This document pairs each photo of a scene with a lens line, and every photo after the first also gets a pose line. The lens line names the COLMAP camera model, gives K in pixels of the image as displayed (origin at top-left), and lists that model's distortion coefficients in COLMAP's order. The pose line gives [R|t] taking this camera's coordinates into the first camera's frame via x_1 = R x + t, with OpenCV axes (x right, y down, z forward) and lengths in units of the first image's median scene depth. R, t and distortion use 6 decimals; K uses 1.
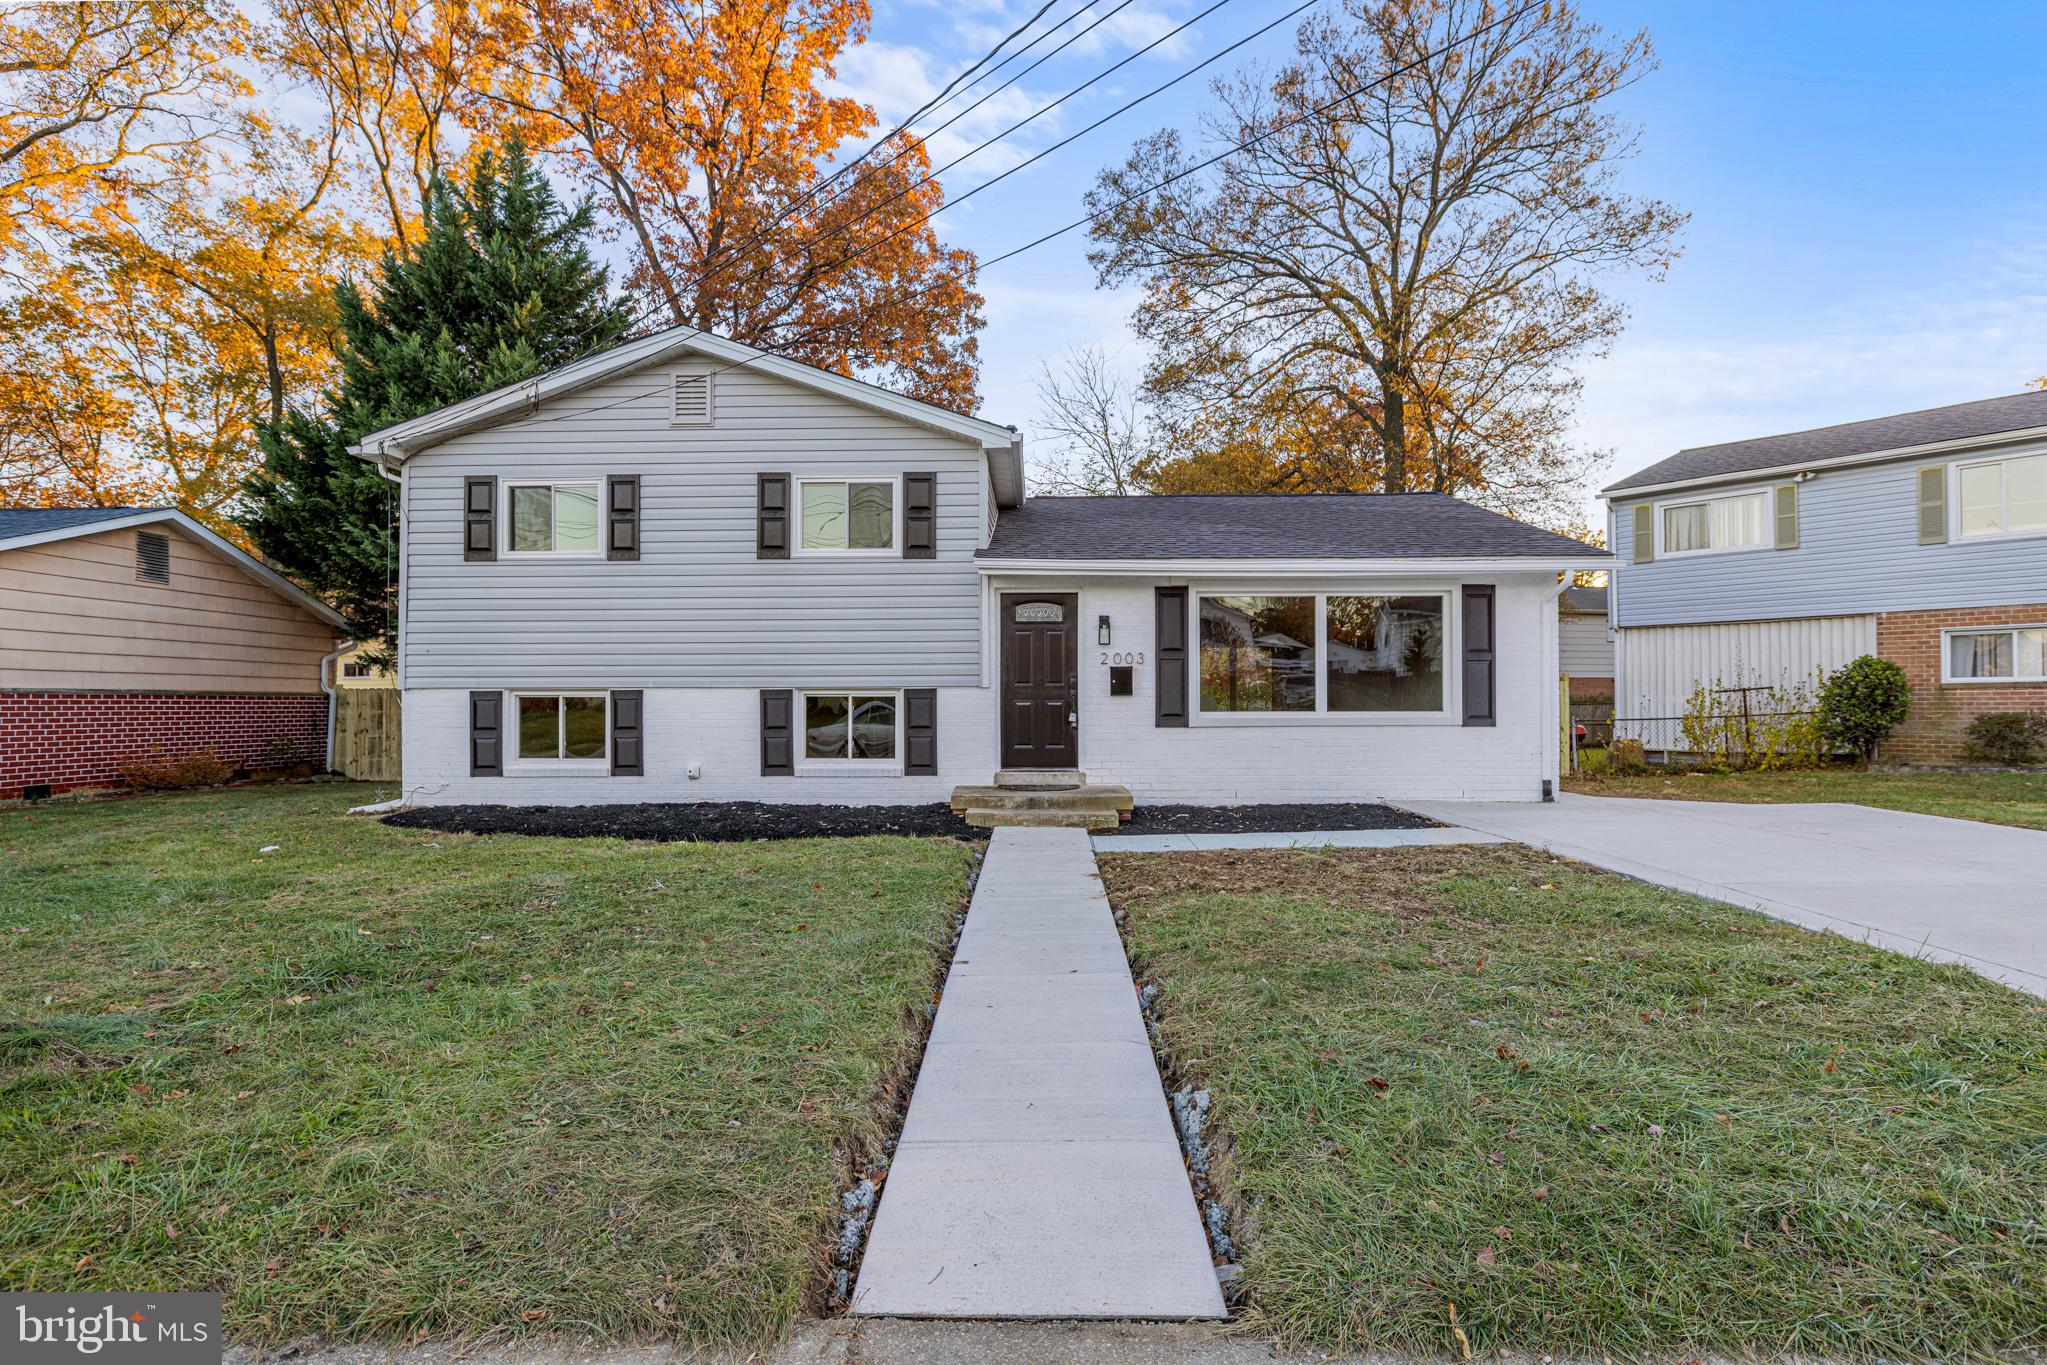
lens RADIAL K [[1052.5, 0, 1028.1], [0, 1052.5, 703.2], [0, 0, 1]] dist [-0.000506, -0.000001]
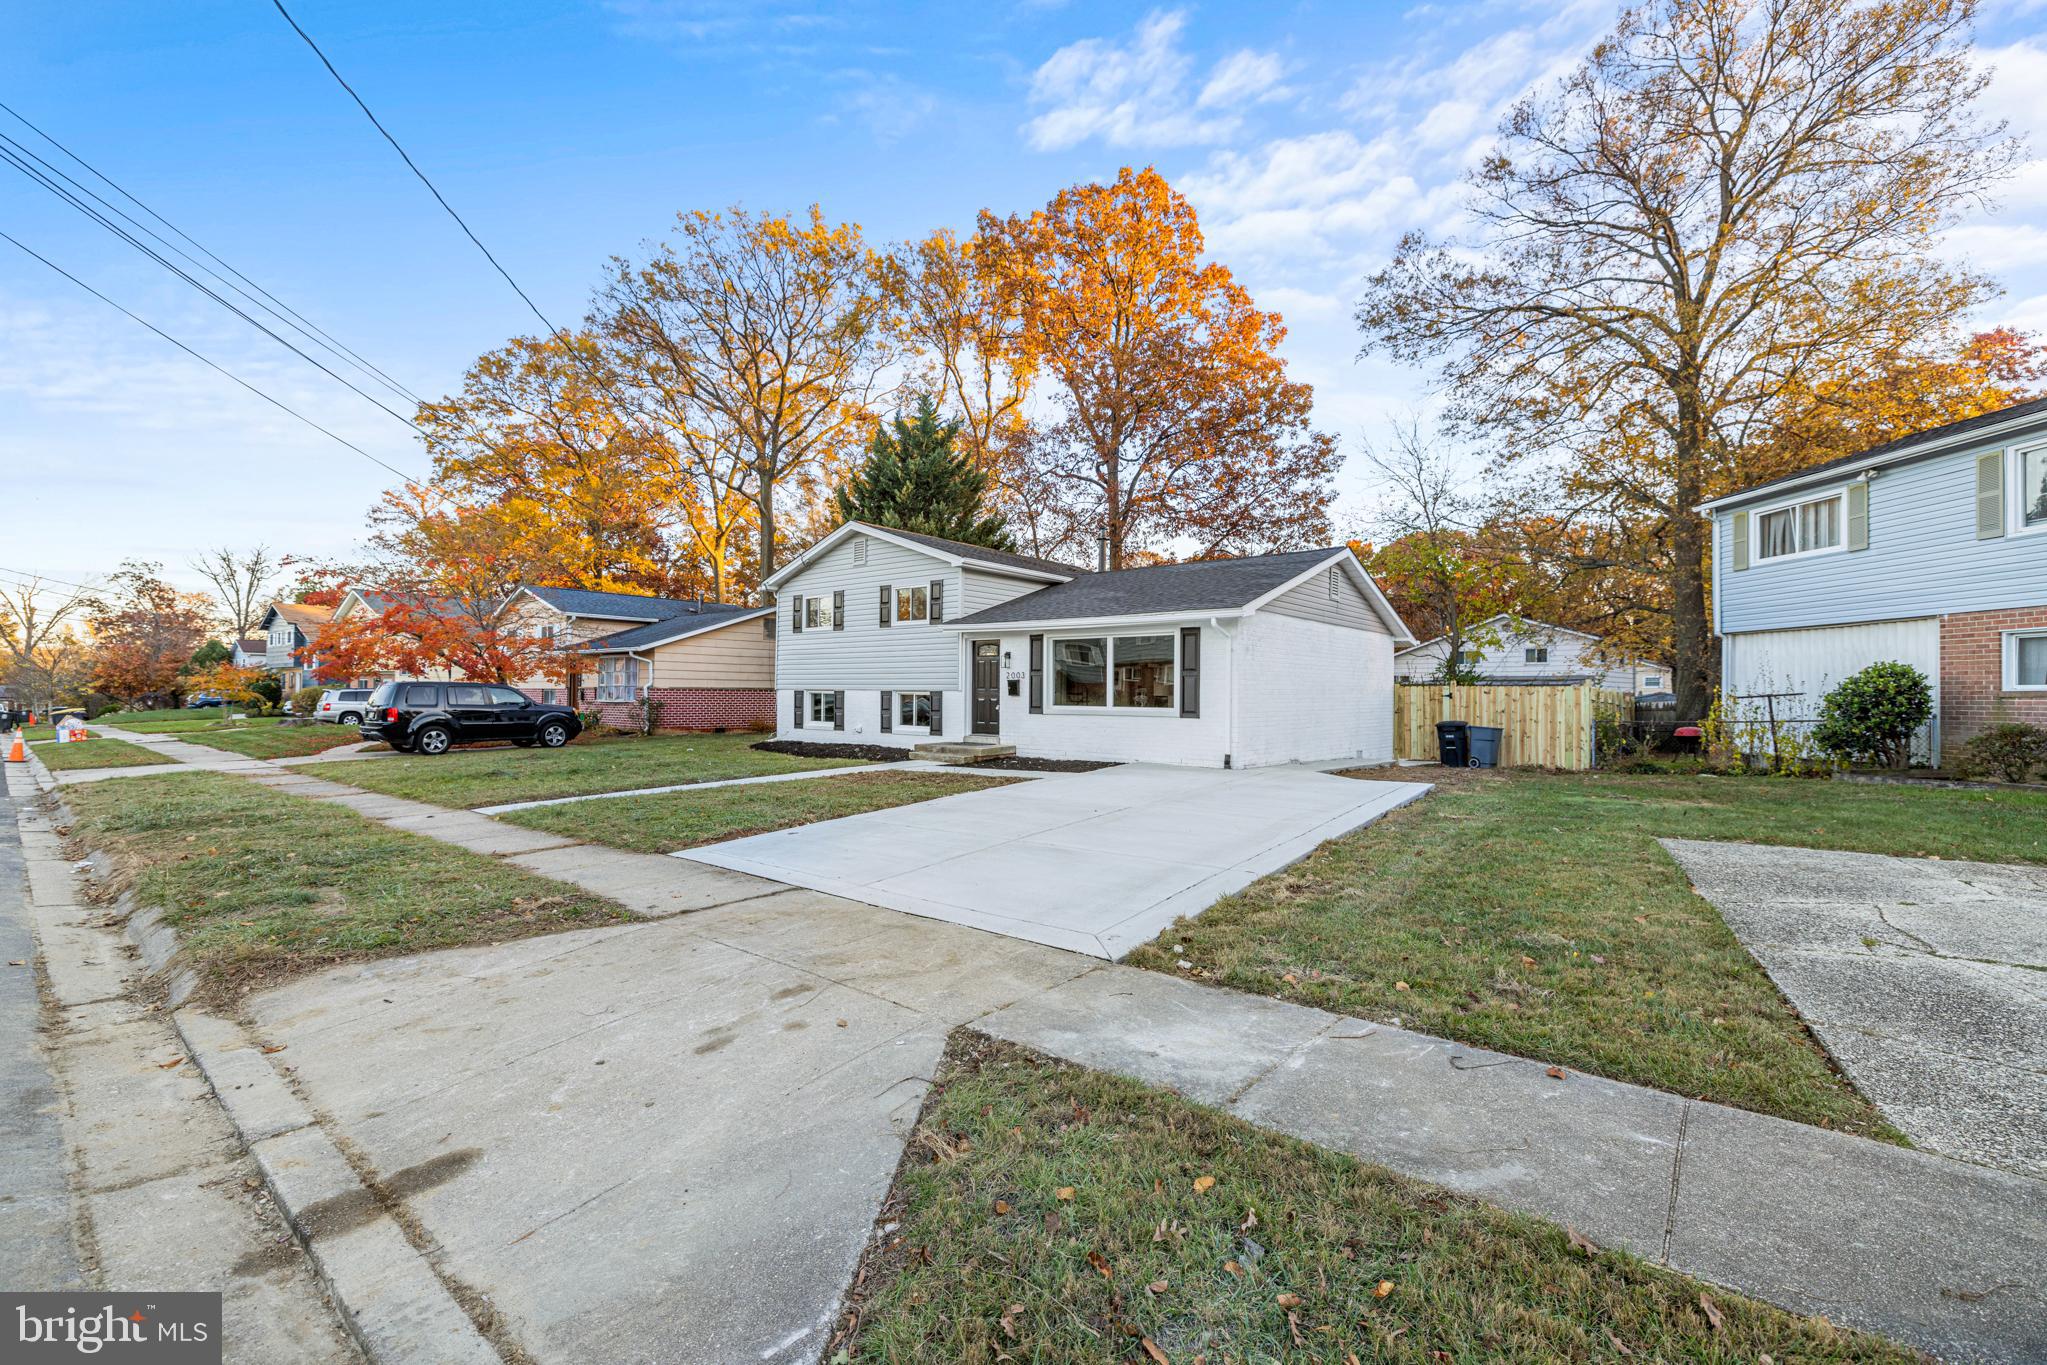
lens RADIAL K [[866.1, 0, 1022.6], [0, 866.1, 694.3], [0, 0, 1]] dist [0.002324, -0.000421]
pose [[0.785708, 0.010416, -0.618510, 1.014416], [-0.011219, 0.999934, 0.002587, -0.013419], [0.618496, 0.004906, 0.785773, -0.163030]]
